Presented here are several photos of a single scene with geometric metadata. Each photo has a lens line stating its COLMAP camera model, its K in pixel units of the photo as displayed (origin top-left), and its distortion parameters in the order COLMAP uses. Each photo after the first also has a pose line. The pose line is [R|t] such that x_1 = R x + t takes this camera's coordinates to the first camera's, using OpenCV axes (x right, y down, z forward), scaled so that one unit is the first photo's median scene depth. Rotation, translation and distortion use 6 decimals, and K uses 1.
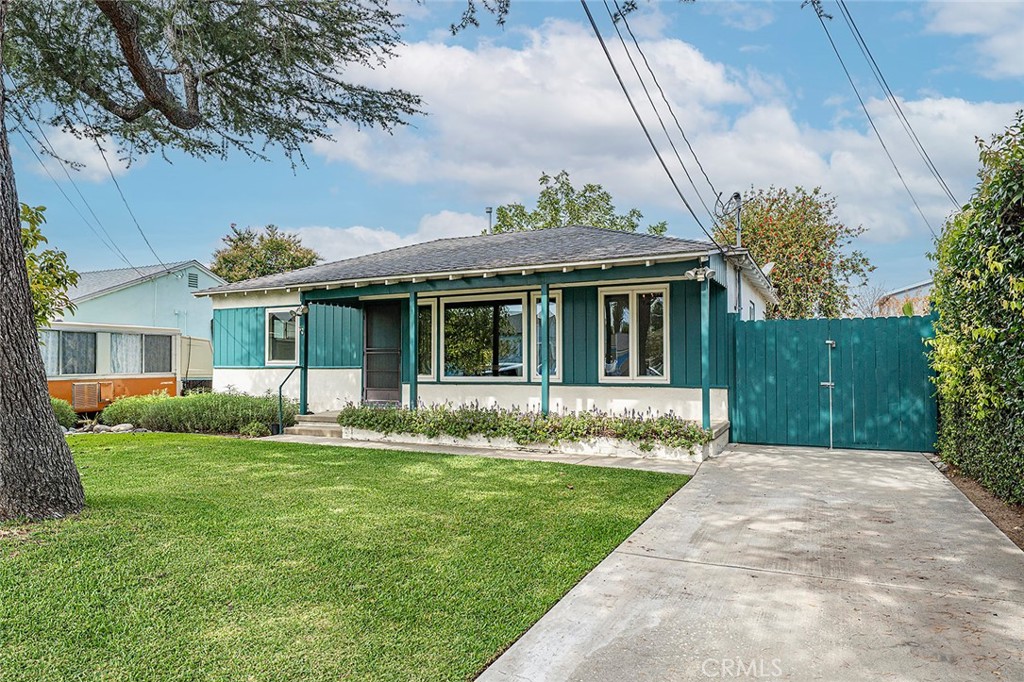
lens RADIAL K [[627.1, 0, 512.0], [0, 627.1, 341.0], [0, 0, 1]] dist [0.000987, 0.000452]
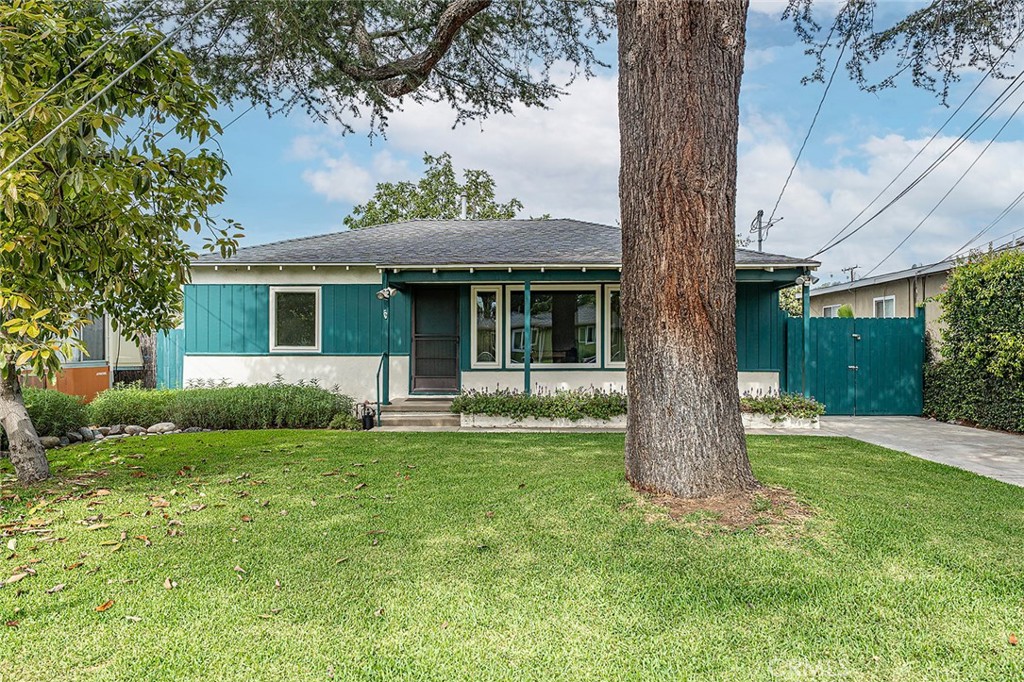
lens RADIAL K [[673.3, 0, 512.0], [0, 673.3, 341.0], [0, 0, 1]] dist [0.001935, 0.000338]
pose [[0.909380, 0.009474, 0.415858, -0.606510], [-0.018401, 0.999678, 0.017464, 0.001468], [-0.415559, -0.023533, 0.909262, 0.011717]]
